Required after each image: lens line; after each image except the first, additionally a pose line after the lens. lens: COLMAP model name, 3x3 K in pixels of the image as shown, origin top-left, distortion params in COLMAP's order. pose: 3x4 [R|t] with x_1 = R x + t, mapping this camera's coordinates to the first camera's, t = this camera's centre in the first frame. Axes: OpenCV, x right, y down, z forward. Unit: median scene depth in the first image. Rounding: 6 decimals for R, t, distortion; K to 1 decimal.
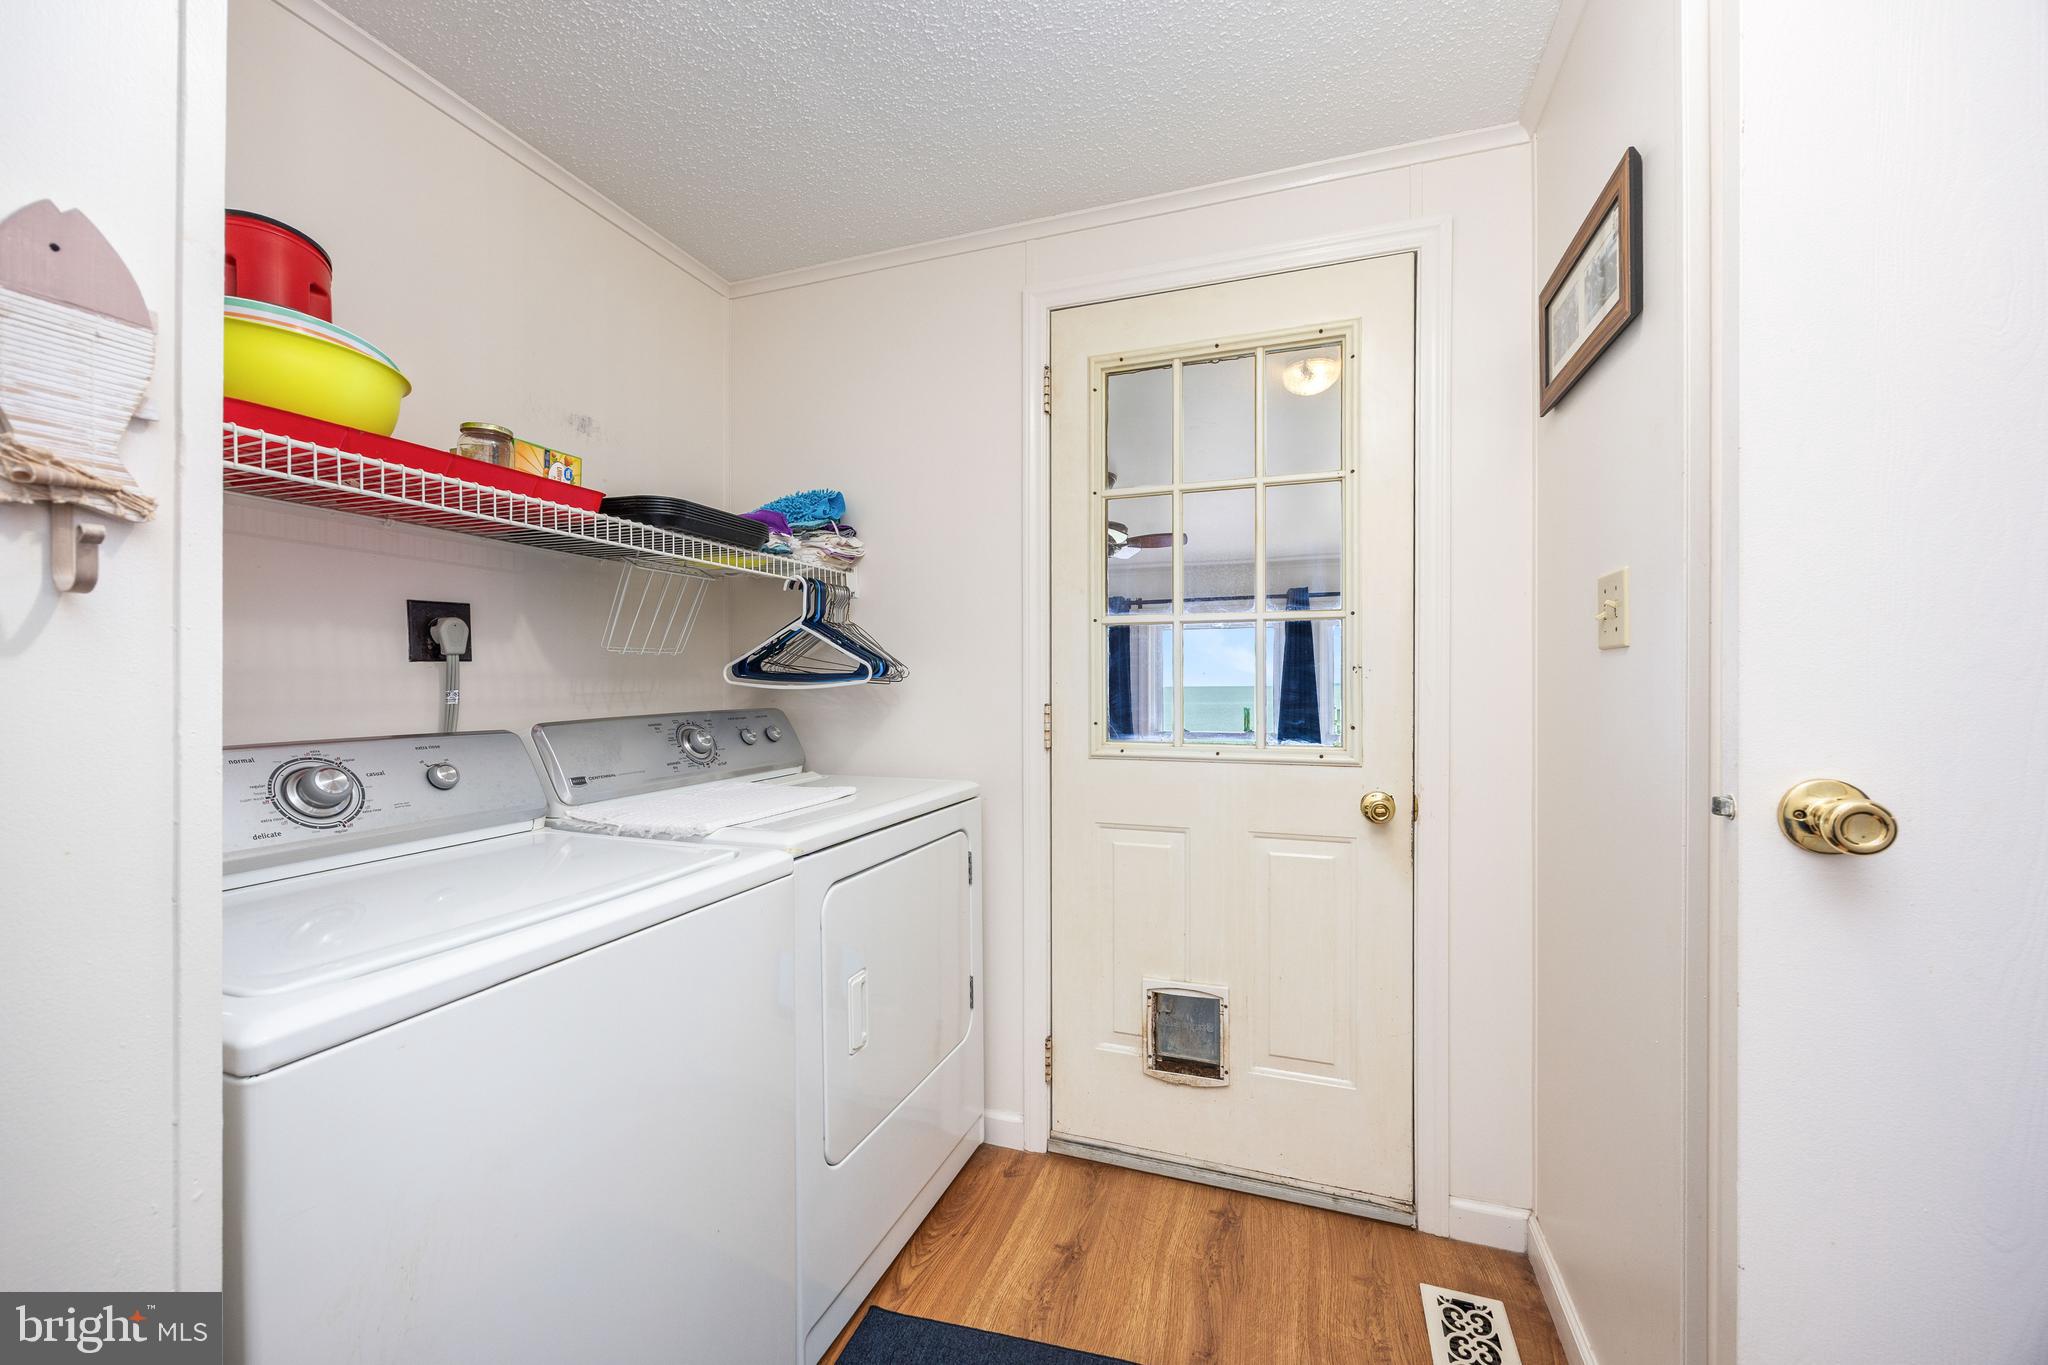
lens RADIAL K [[797.1, 0, 1026.6], [0, 797.1, 682.7], [0, 0, 1]] dist [-0.009879, -0.000093]
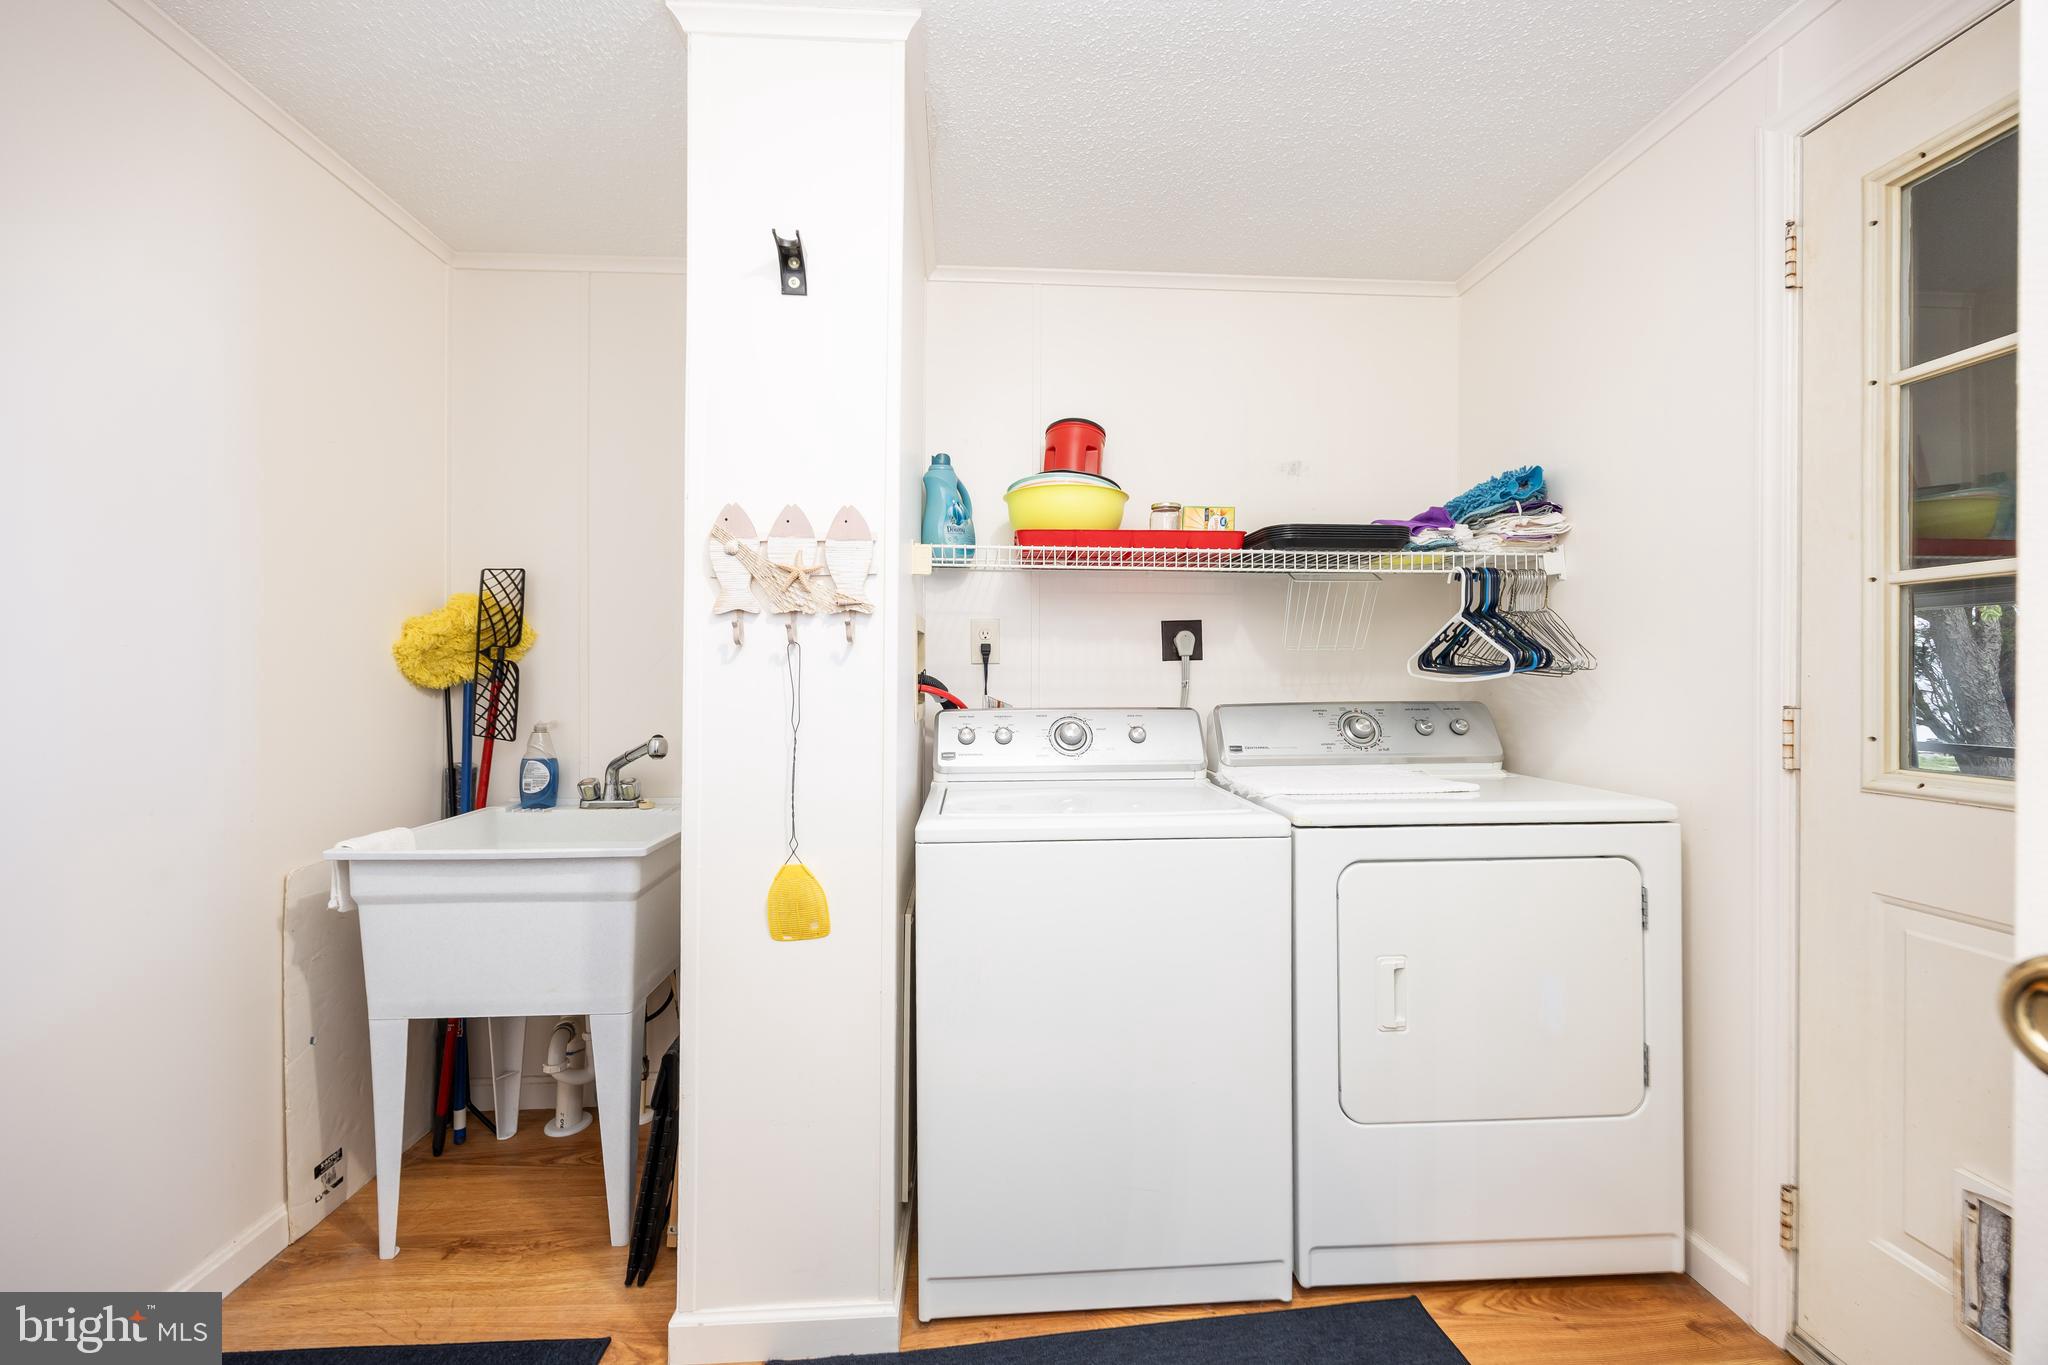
lens RADIAL K [[797.1, 0, 1020.0], [0, 797.1, 676.0], [0, 0, 1]] dist [-0.009879, -0.000093]
pose [[0.376822, 0.001169, -0.926285, 0.424611], [-0.002109, 0.999998, 0.000404, 0.001571], [0.926283, 0.001801, 0.376824, 0.123114]]
